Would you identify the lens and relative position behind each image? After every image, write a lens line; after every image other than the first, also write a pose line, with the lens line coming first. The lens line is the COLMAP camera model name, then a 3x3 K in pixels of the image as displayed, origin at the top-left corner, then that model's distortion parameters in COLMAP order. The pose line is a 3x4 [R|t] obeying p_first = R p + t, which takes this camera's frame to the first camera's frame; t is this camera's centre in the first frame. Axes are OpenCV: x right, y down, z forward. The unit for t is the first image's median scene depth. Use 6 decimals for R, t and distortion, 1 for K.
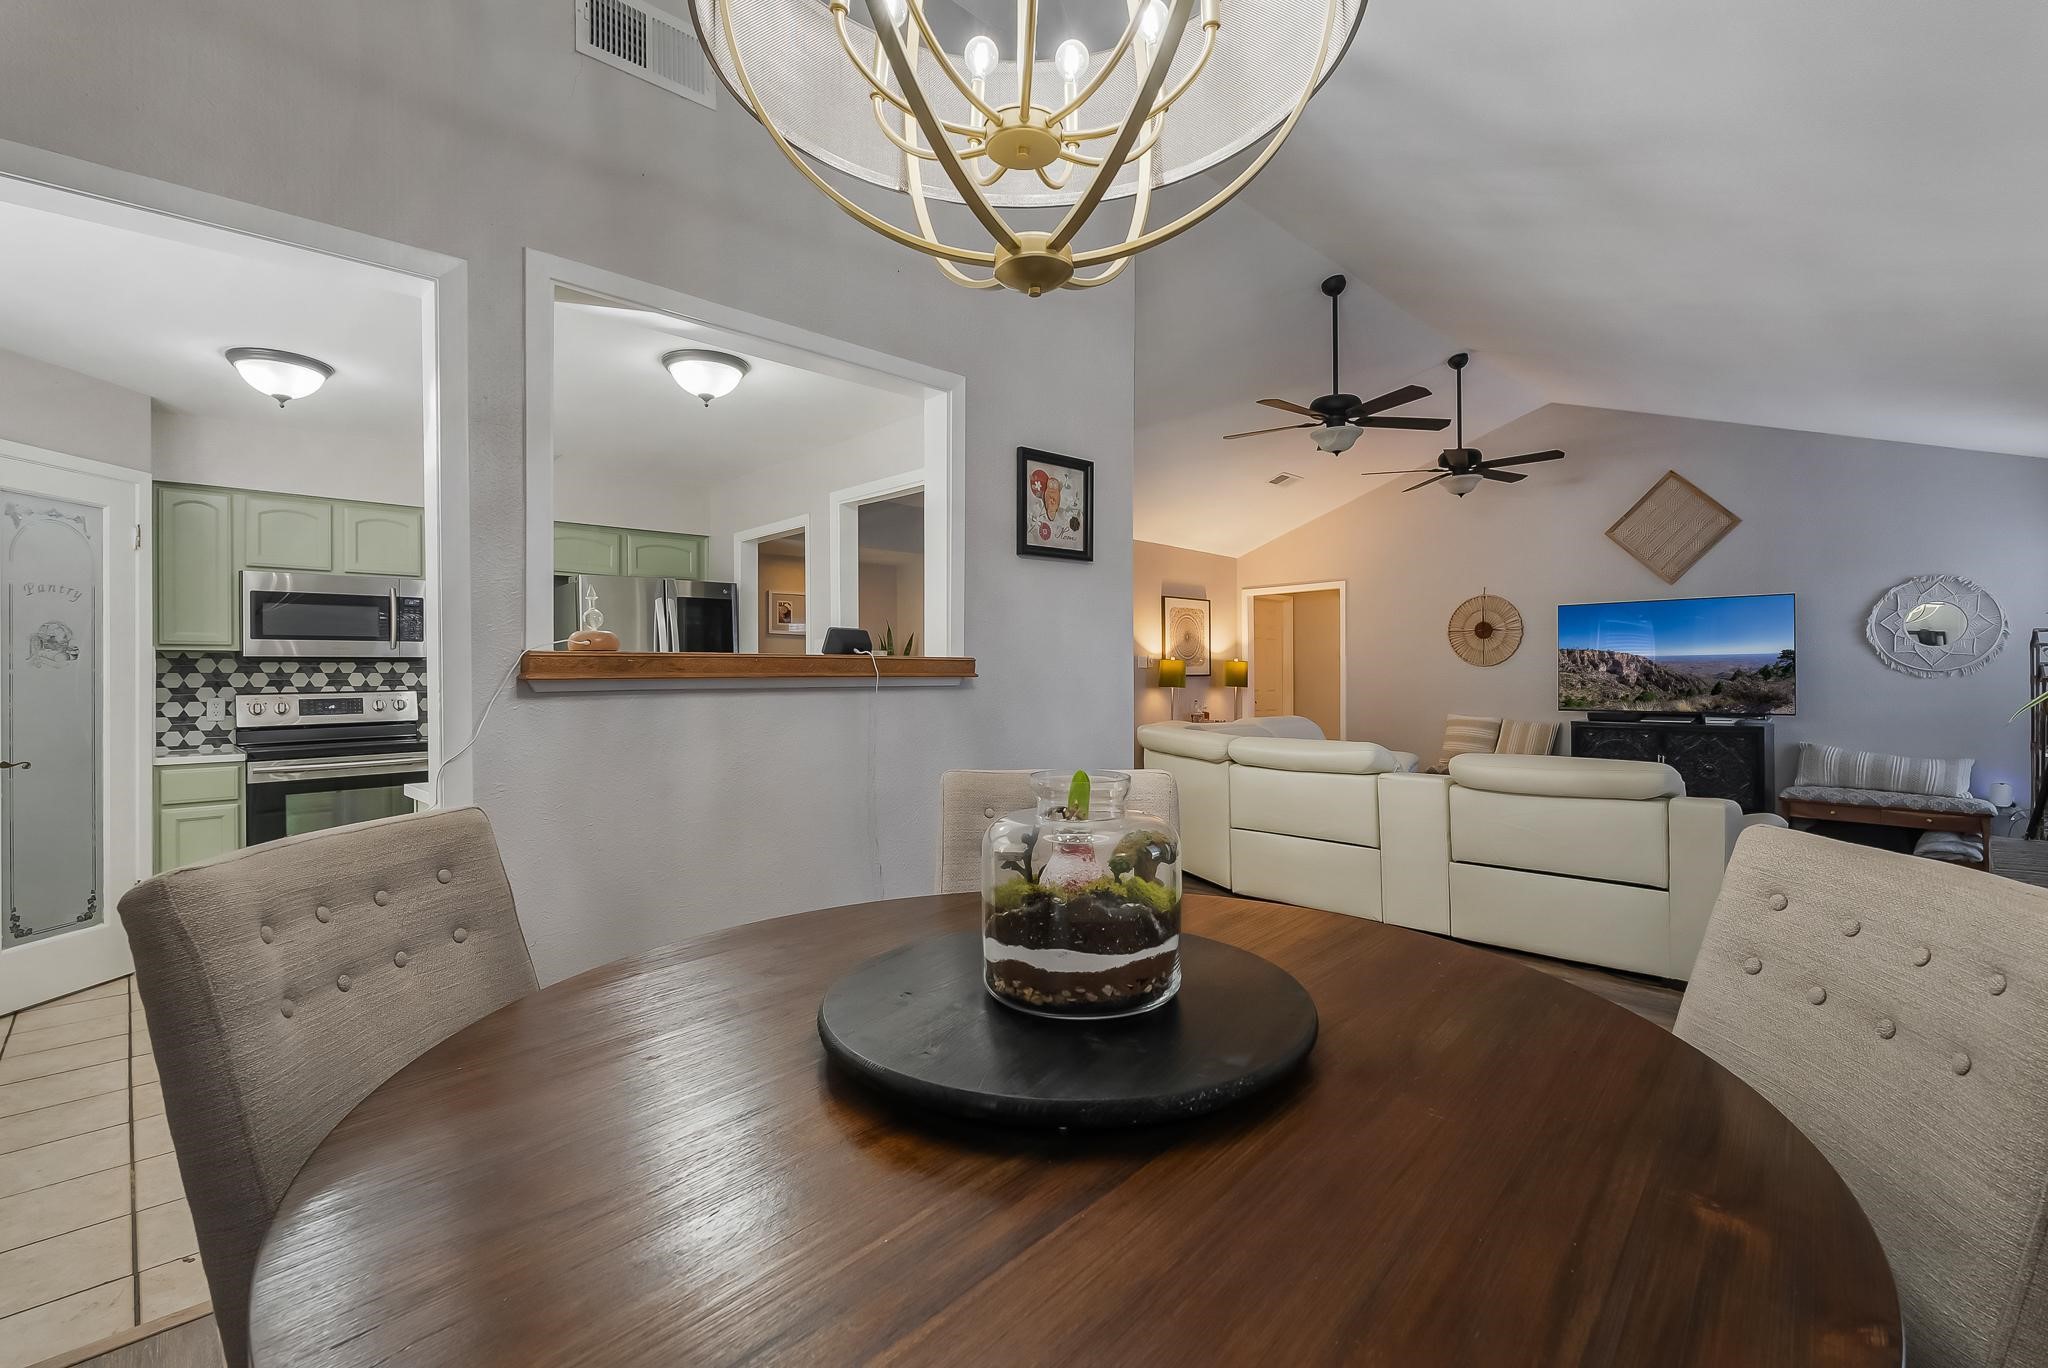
lens RADIAL K [[921.8, 0, 1025.9], [0, 921.8, 679.0], [0, 0, 1]] dist [-0.003160, -0.000350]
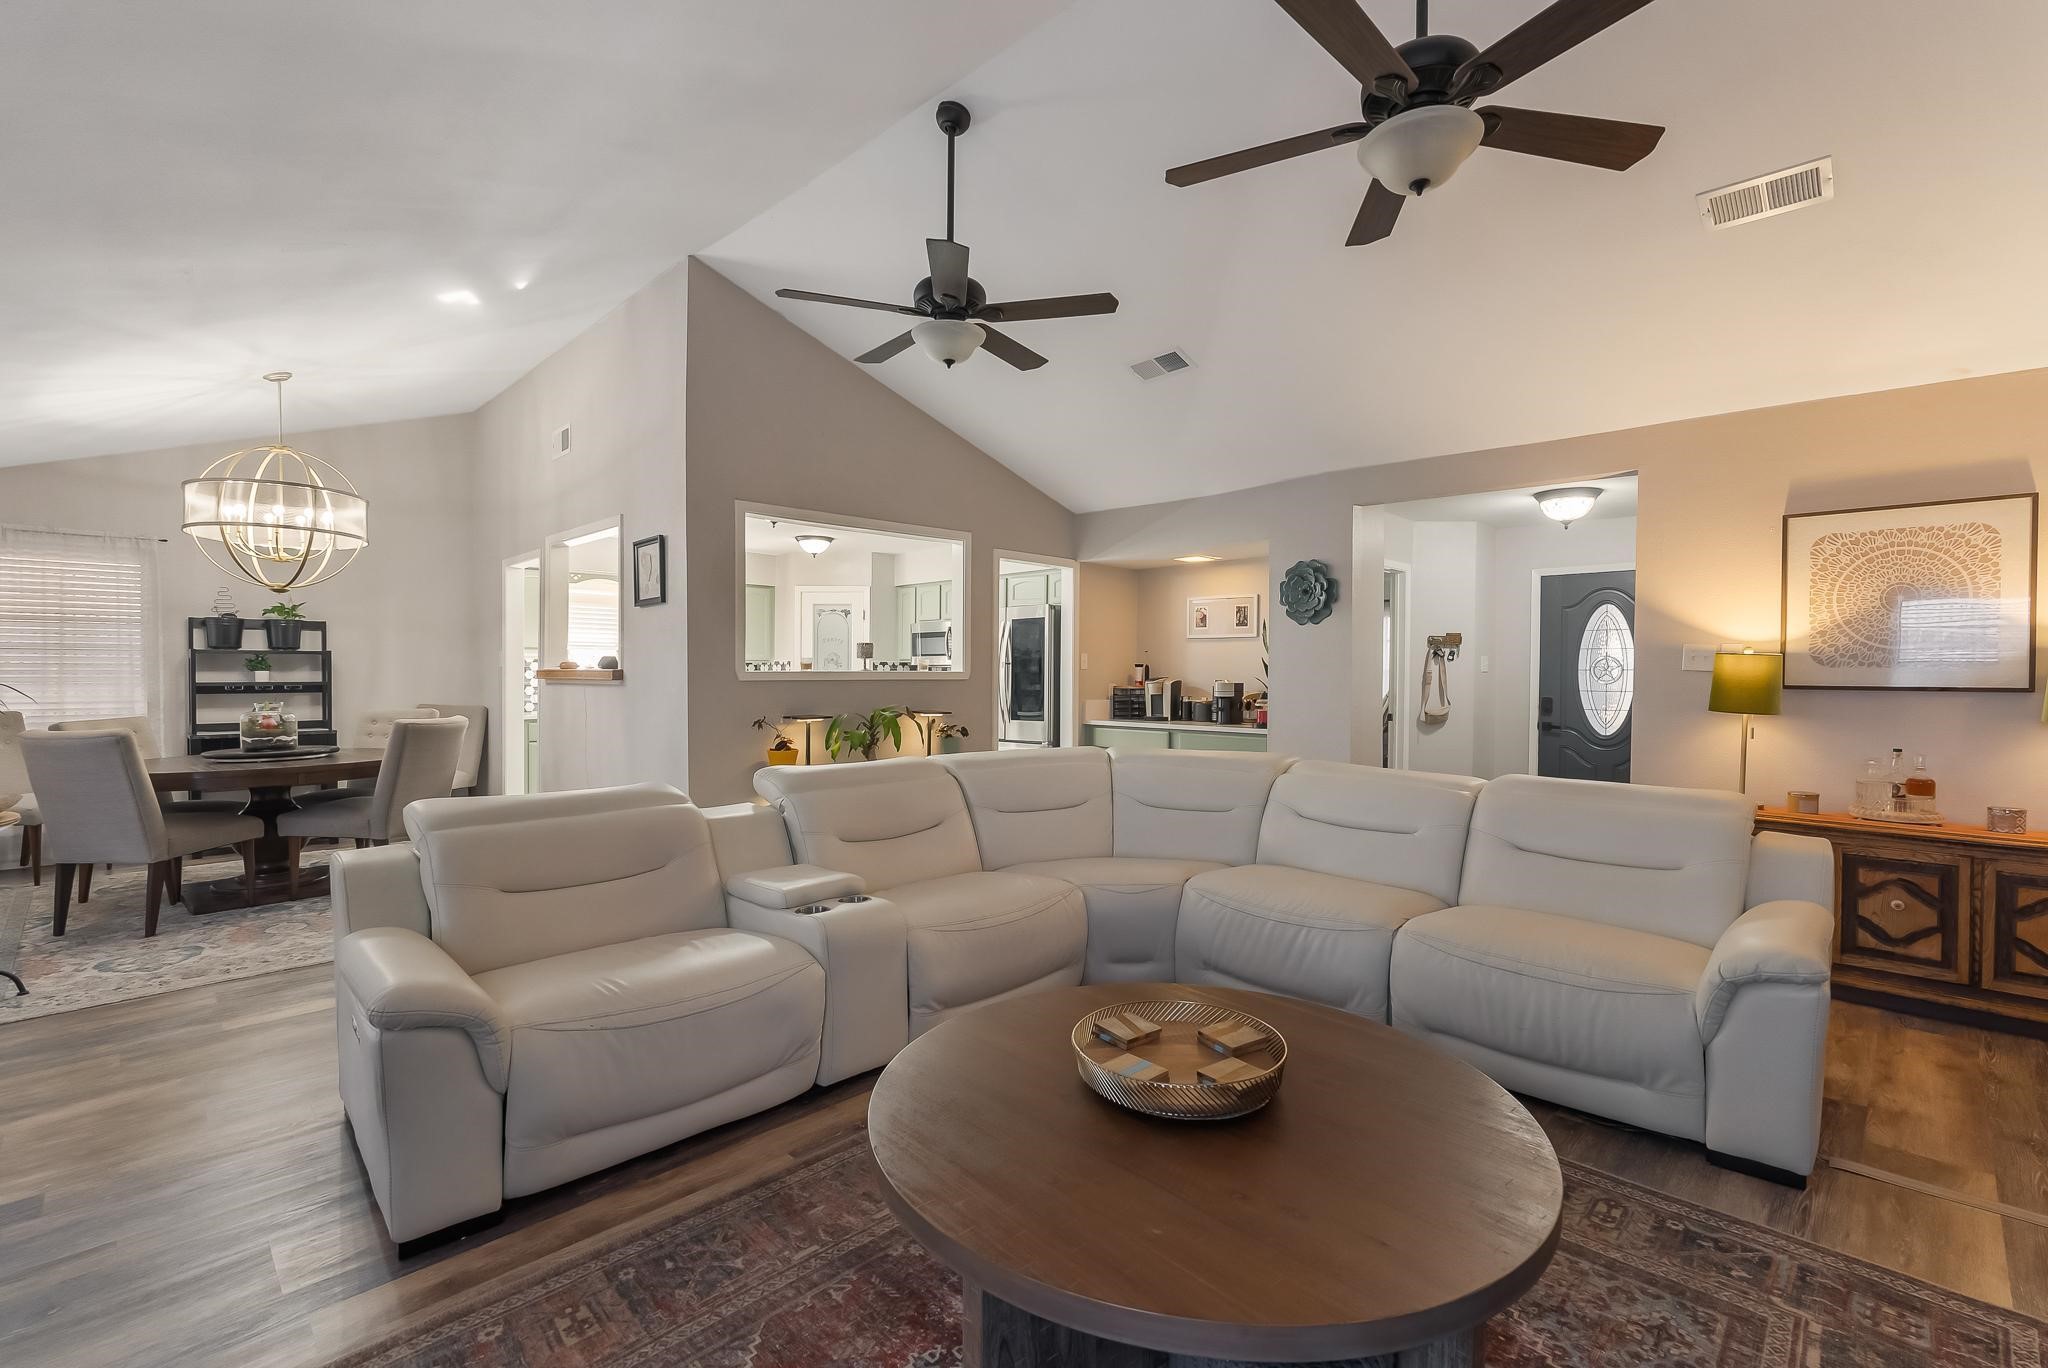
lens RADIAL K [[907.5, 0, 1021.2], [0, 907.5, 673.3], [0, 0, 1]] dist [-0.002068, -0.000699]
pose [[0.006683, 0.009318, -0.999934, 1.060849], [-0.005175, 0.999944, 0.009283, -0.022755], [0.999964, 0.005113, 0.006731, 1.078293]]
